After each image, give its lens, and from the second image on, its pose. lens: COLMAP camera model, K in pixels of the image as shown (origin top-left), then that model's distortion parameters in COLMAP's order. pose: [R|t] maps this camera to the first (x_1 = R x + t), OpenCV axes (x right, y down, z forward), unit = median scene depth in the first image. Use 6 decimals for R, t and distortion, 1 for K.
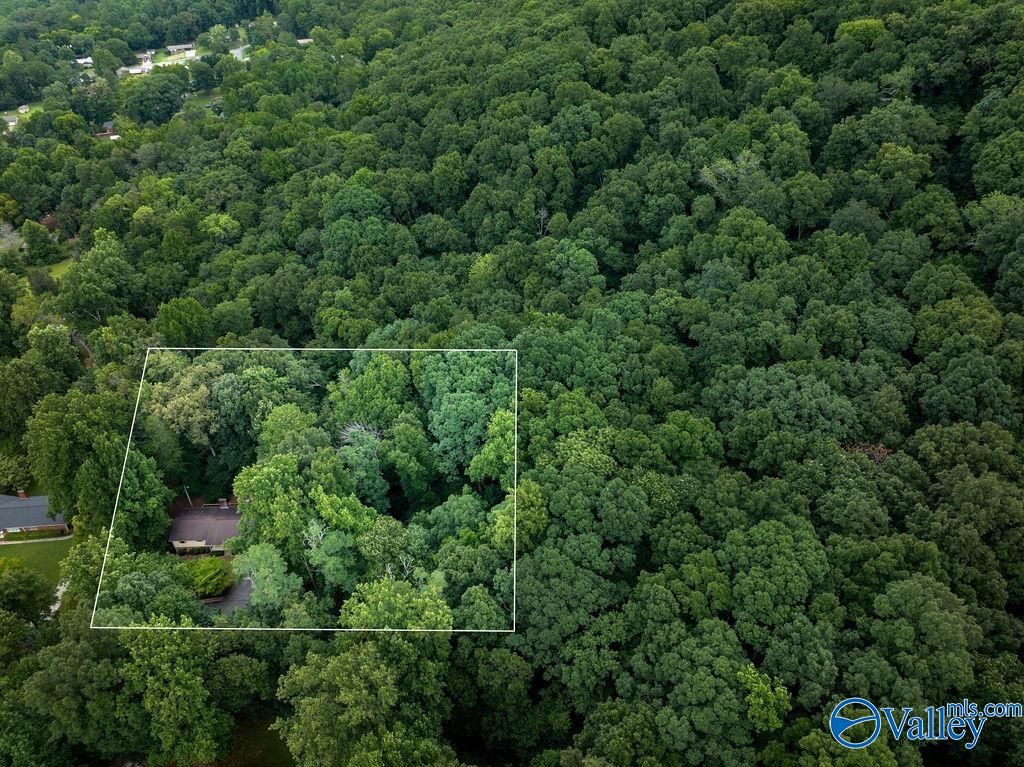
lens RADIAL K [[717.1, 0, 514.6], [0, 717.1, 380.8], [0, 0, 1]] dist [-0.067245, 0.038688]
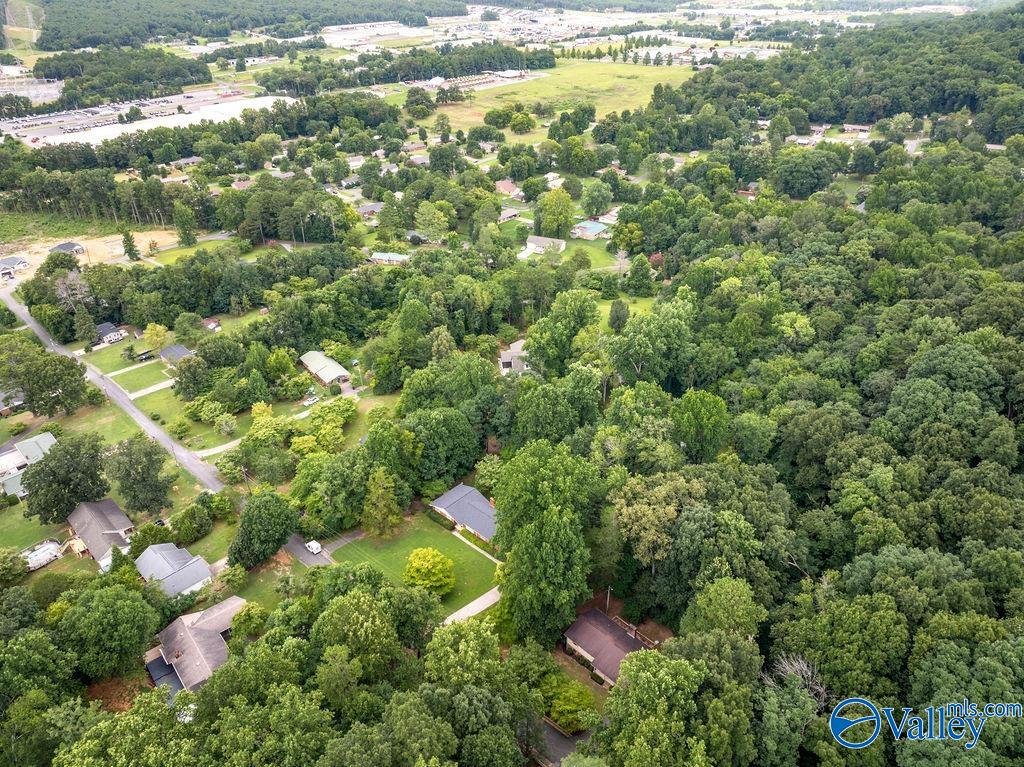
lens RADIAL K [[717.1, 0, 514.6], [0, 717.1, 380.8], [0, 0, 1]] dist [-0.067245, 0.038688]
pose [[0.654936, 0.390004, -0.647268, -0.032540], [-0.445538, 0.891112, 0.086113, -0.075741], [0.610372, 0.231983, 0.757383, 0.103313]]
